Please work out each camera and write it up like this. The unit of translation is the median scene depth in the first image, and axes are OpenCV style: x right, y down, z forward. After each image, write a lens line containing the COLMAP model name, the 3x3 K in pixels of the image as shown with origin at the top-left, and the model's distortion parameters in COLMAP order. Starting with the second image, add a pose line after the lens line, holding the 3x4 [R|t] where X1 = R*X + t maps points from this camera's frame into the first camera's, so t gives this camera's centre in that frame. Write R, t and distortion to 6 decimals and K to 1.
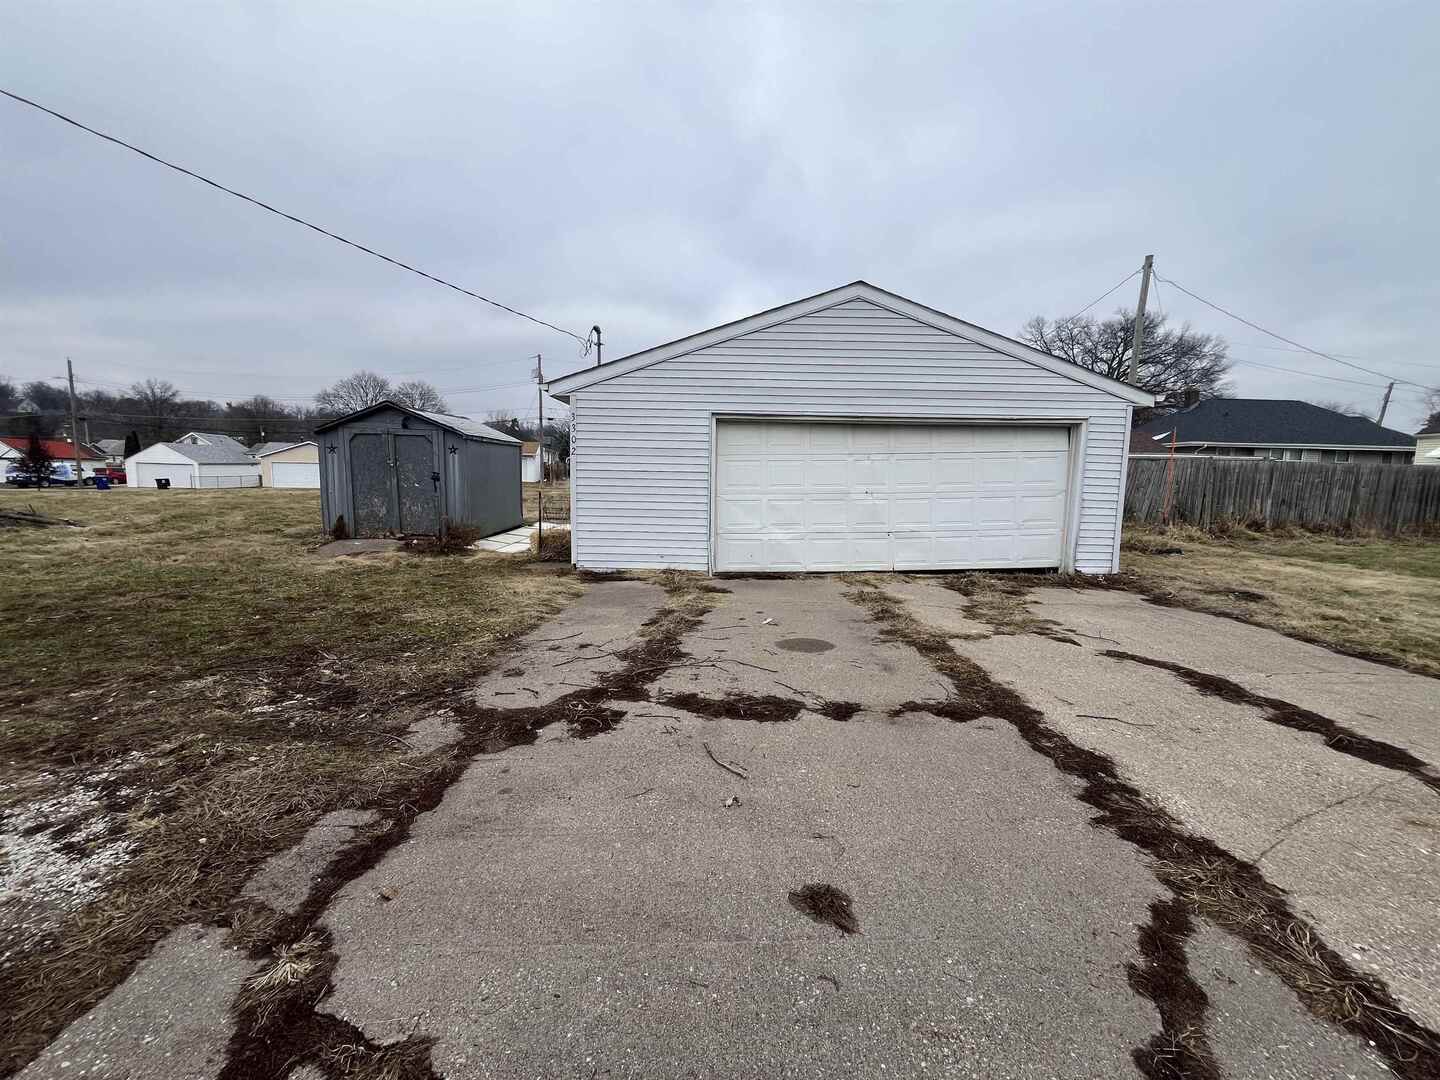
lens RADIAL K [[574.1, 0, 710.5], [0, 574.1, 538.6], [0, 0, 1]] dist [-0.000767, -0.000047]
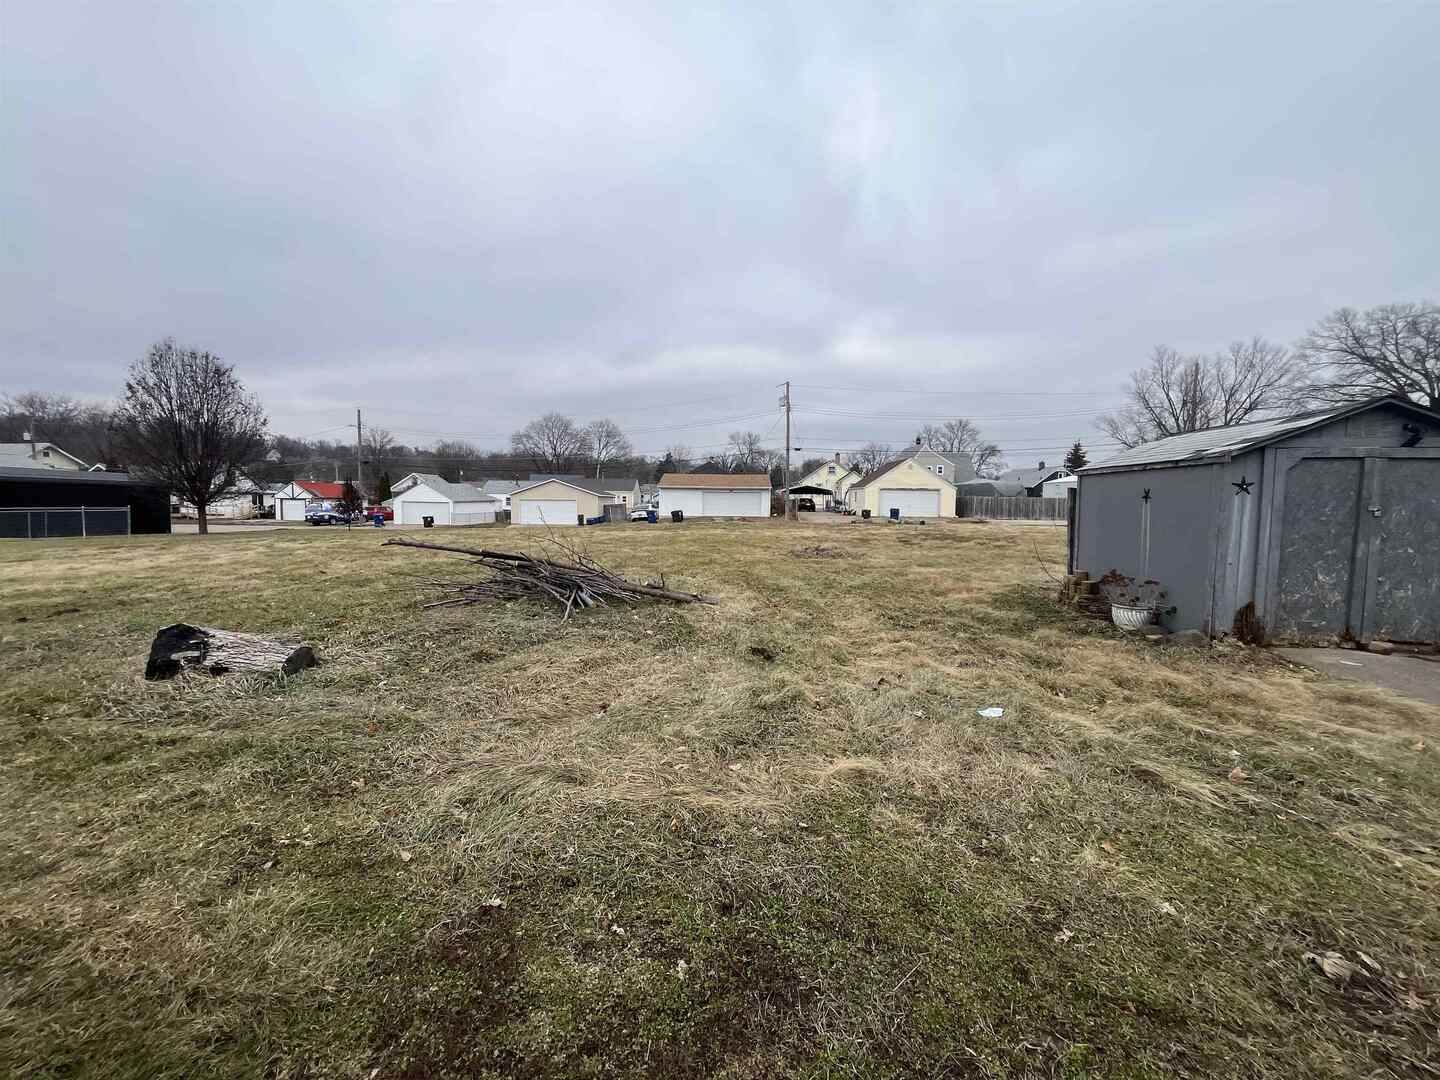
lens RADIAL K [[578.6, 0, 720.0], [0, 578.6, 540.0], [0, 0, 1]] dist [-0.003876, -0.000234]
pose [[0.979050, 0.001644, -0.203614, -0.195995], [-0.012184, 0.998649, -0.050523, -0.012853], [0.203255, 0.051946, 0.977747, 0.064502]]
